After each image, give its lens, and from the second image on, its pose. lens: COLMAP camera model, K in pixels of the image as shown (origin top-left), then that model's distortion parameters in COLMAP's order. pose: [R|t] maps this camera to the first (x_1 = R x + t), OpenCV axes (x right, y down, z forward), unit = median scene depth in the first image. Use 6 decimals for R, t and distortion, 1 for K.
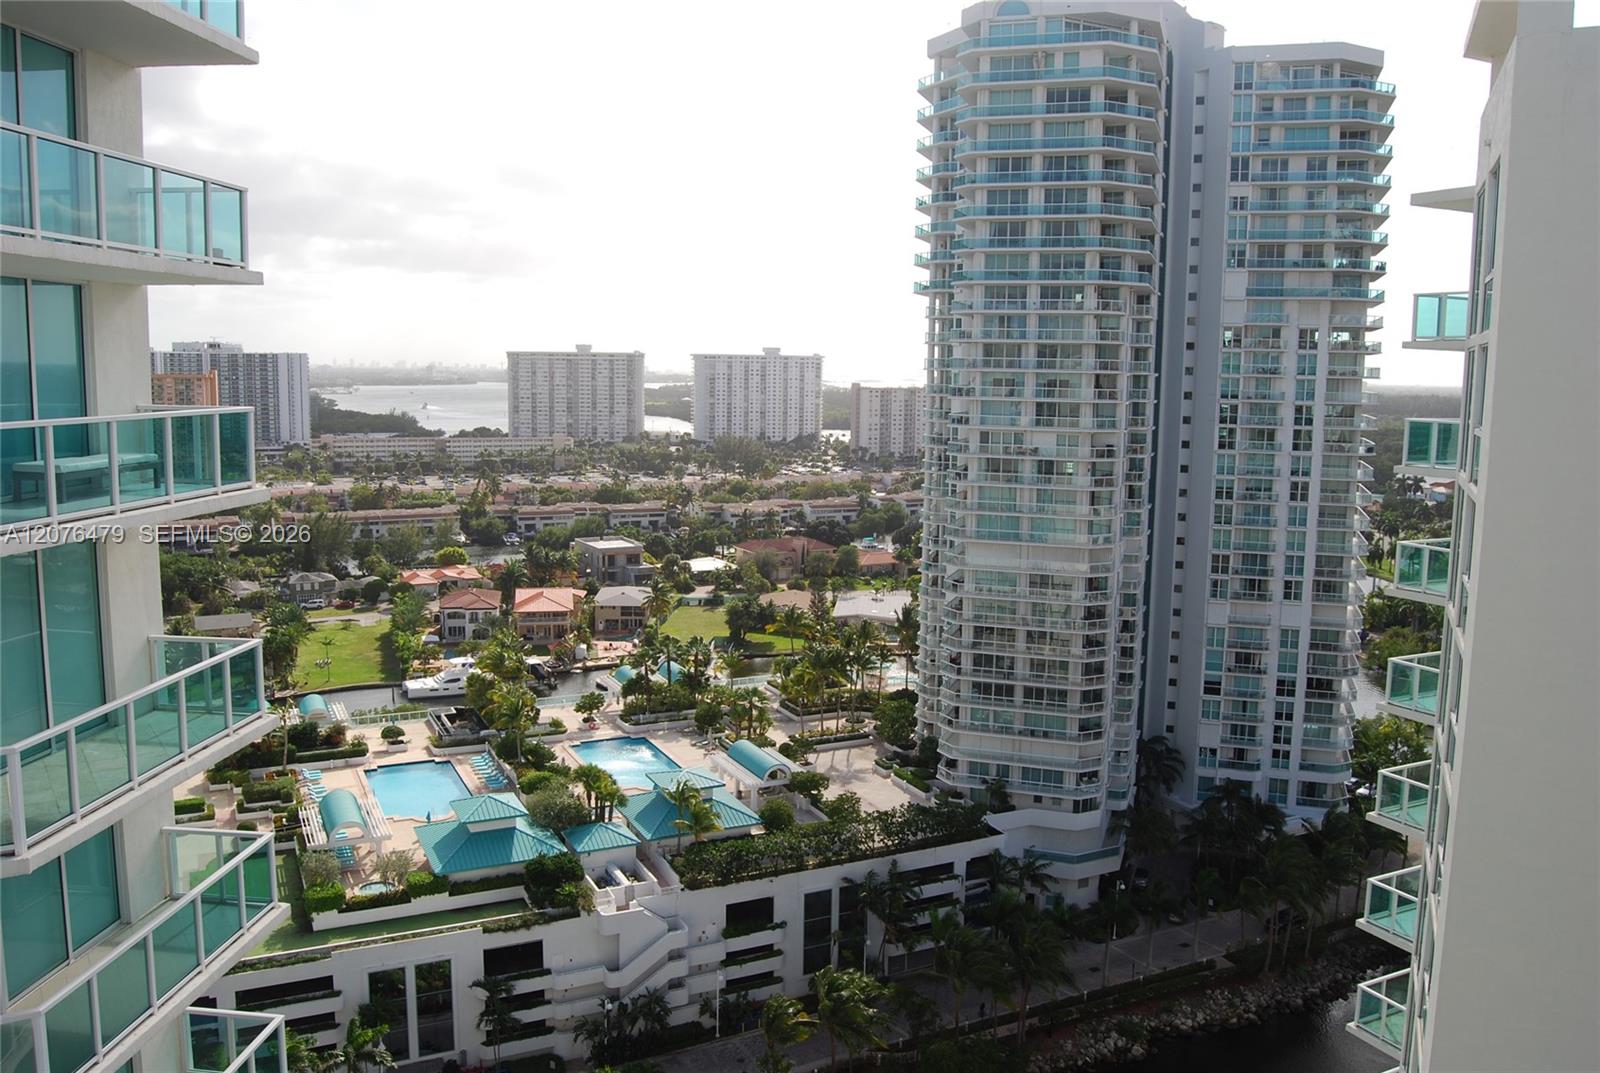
lens RADIAL K [[1255.8, 0, 810.9], [0, 1255.8, 533.5], [0, 0, 1]] dist [-0.096735, 0.039956]
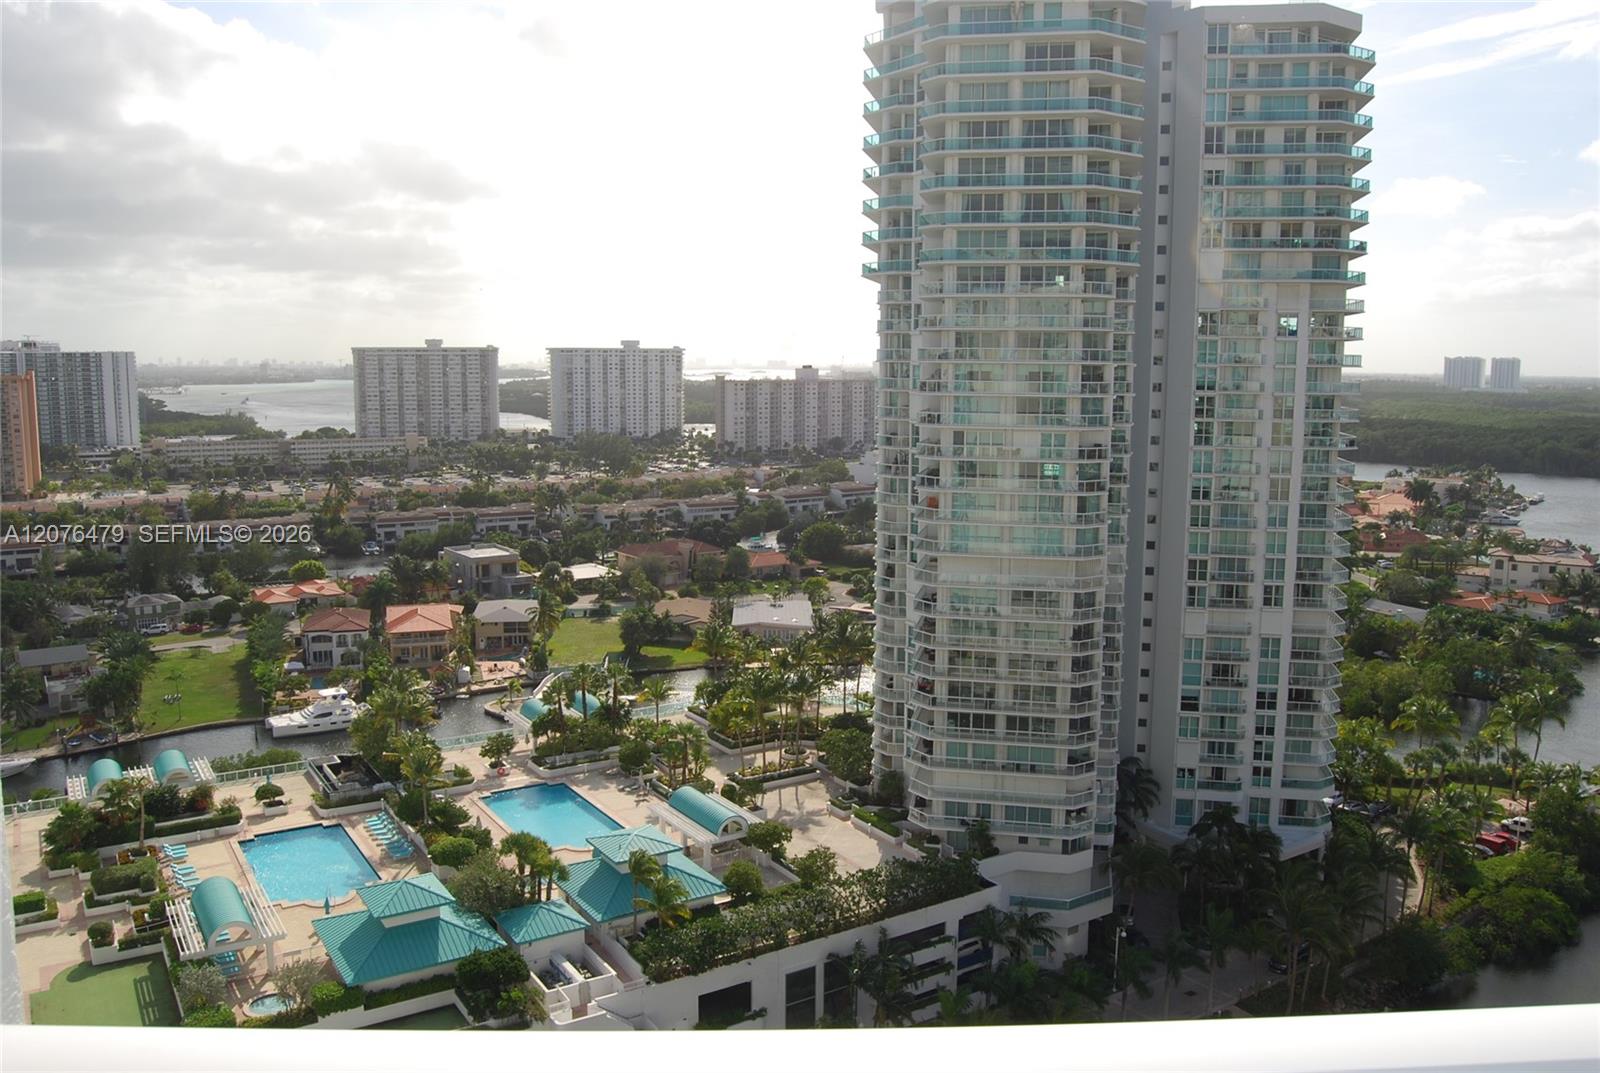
lens RADIAL K [[1258.9, 0, 810.7], [0, 1258.9, 533.6], [0, 0, 1]] dist [-0.096030, 0.039449]
pose [[0.992943, -0.024886, 0.115952, -0.061225], [0.024197, 0.999680, 0.007347, -0.015780], [-0.116098, -0.004489, 0.993228, 0.112657]]
